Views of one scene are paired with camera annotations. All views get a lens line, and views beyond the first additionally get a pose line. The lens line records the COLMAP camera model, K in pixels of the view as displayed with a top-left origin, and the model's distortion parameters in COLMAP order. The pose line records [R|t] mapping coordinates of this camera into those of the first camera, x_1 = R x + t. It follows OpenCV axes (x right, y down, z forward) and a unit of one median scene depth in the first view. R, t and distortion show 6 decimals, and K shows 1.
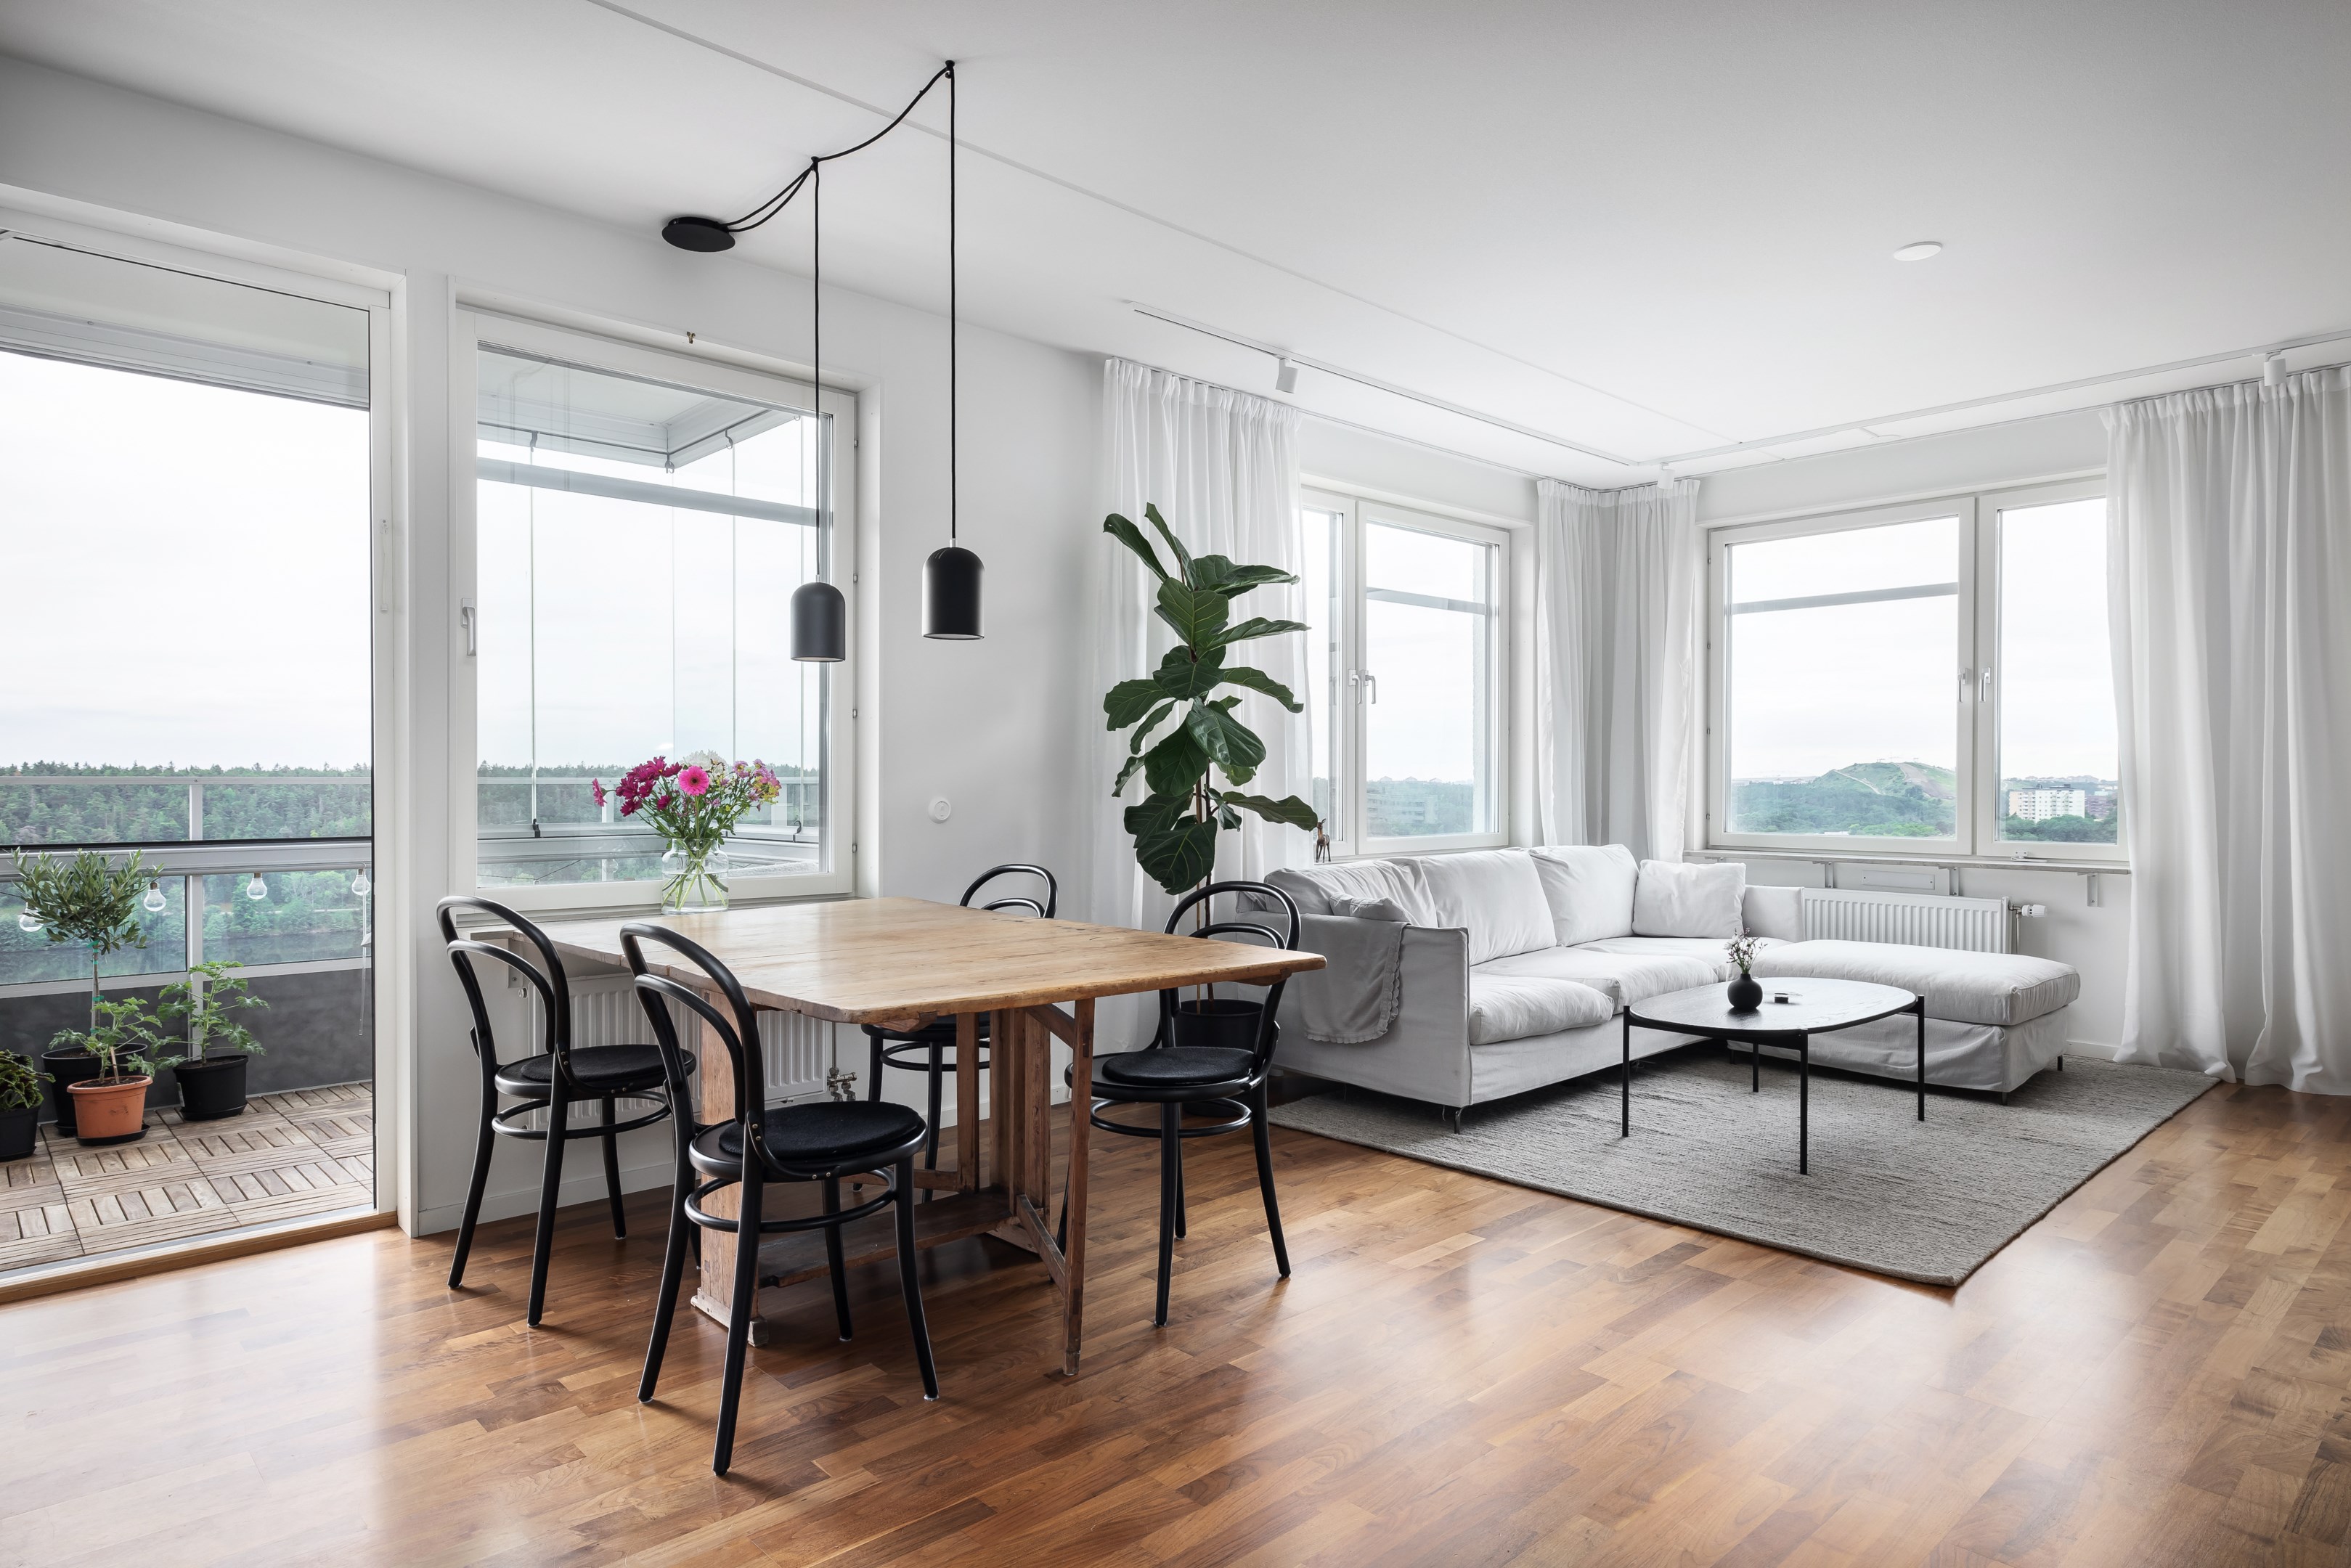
lens RADIAL K [[1352.7, 0, 1175.5], [0, 1352.7, 784.0], [0, 0, 1]] dist [0.003409, -0.001572]
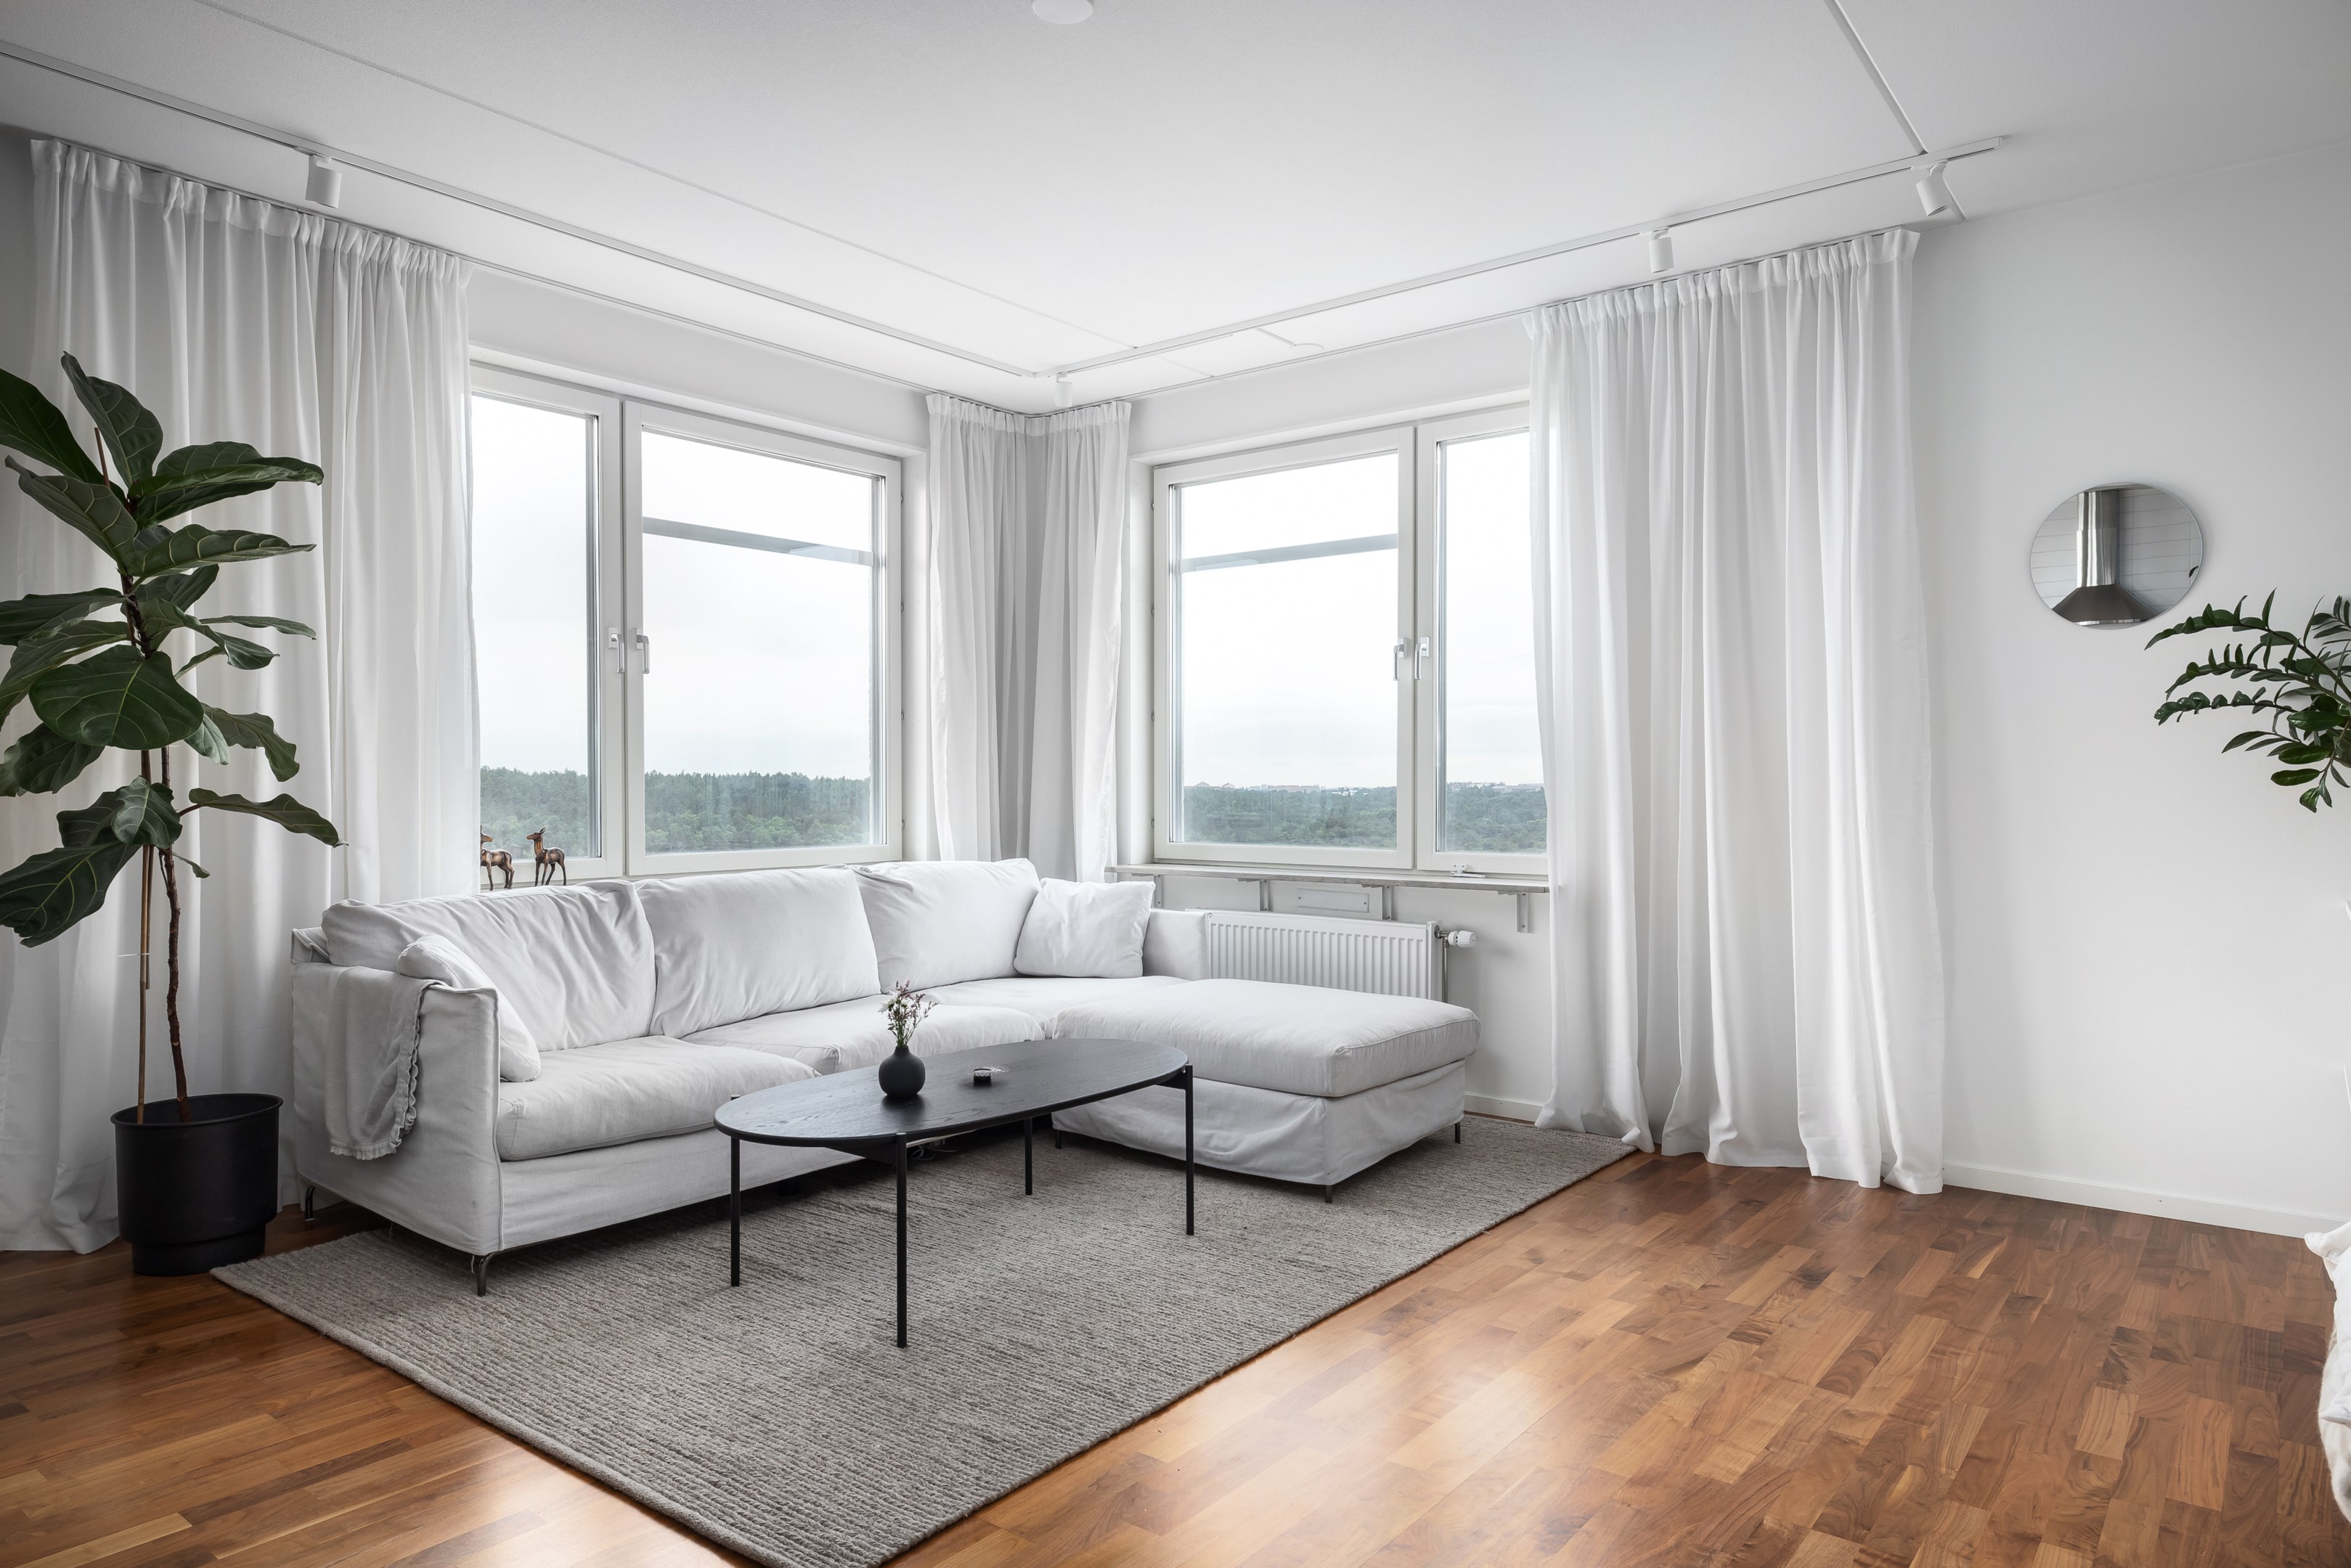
lens RADIAL K [[1447.3, 0, 1178.1], [0, 1447.3, 794.2], [0, 0, 1]] dist [0.002614, 0.001158]
pose [[0.987893, -0.000632, 0.155137, 0.335731], [0.000065, 0.999993, 0.003662, 0.004629], [-0.155138, -0.003608, 0.987886, 0.176909]]
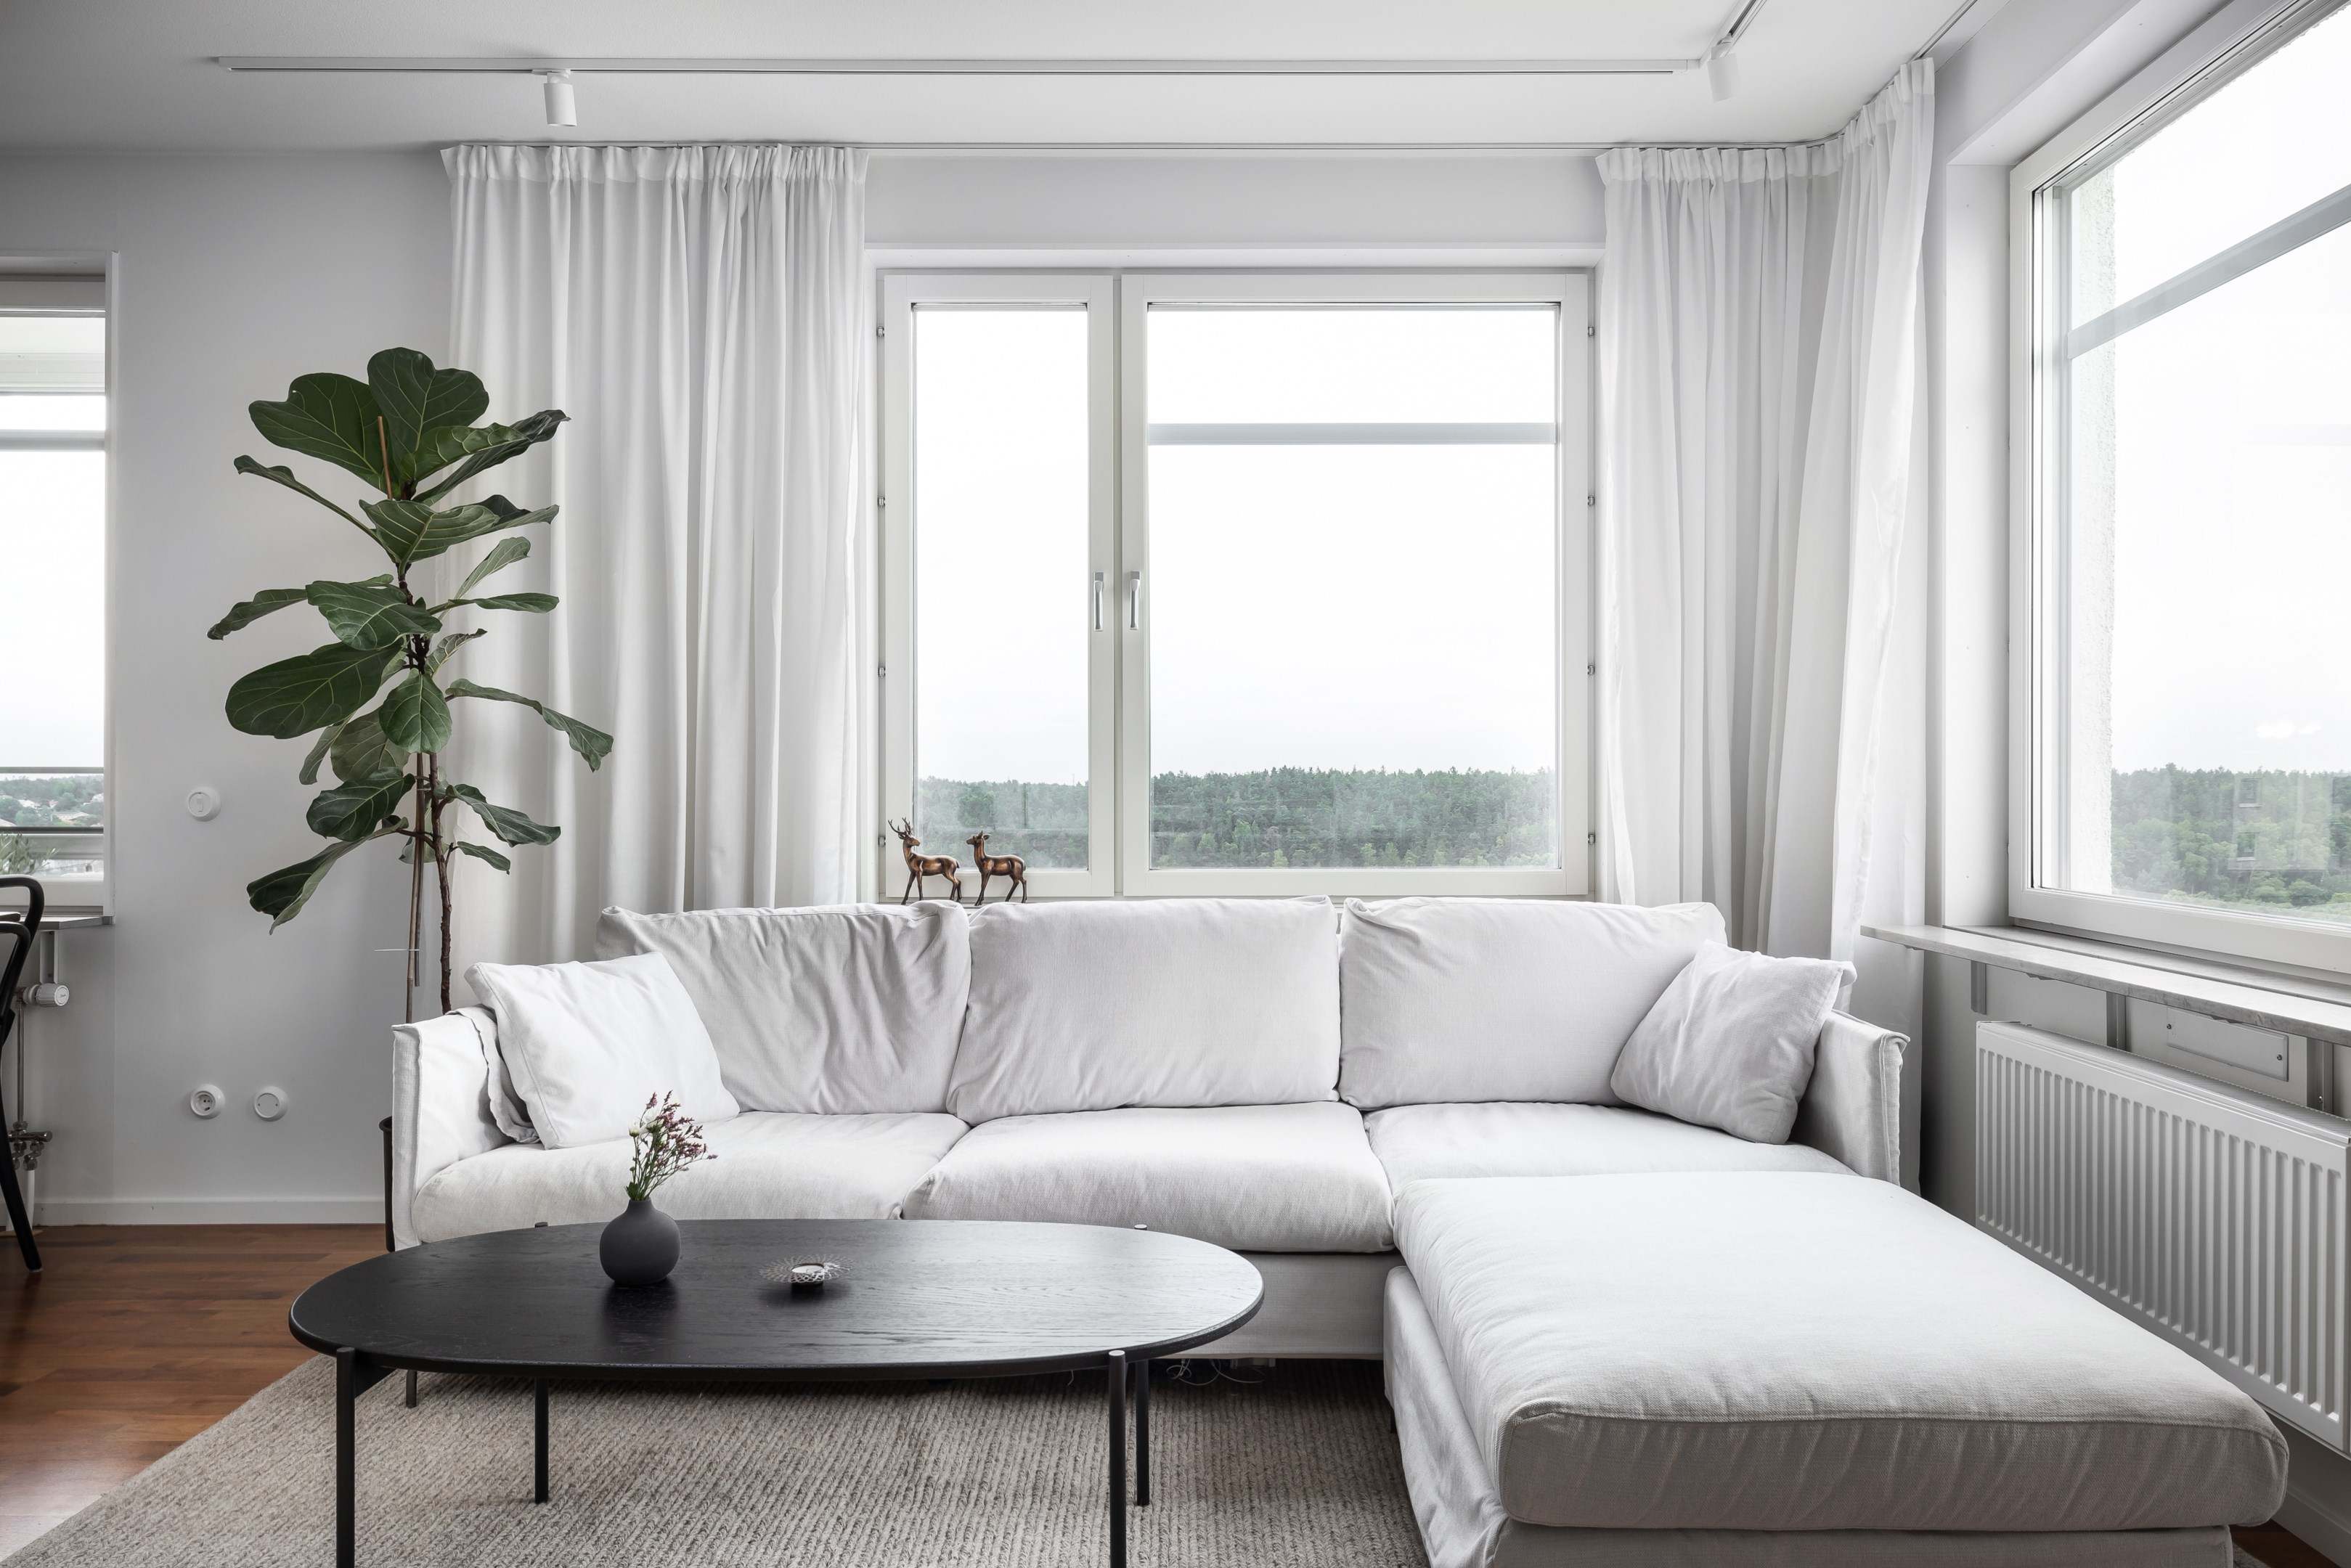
lens RADIAL K [[1632.9, 0, 1233.6], [0, 1632.9, 788.2], [0, 0, 1]] dist [0.010788, 0.003735]
pose [[0.733816, 0.003421, -0.679340, 0.687770], [-0.003043, 0.999994, 0.001749, 0.005689], [0.679342, 0.000783, 0.733821, 0.565574]]
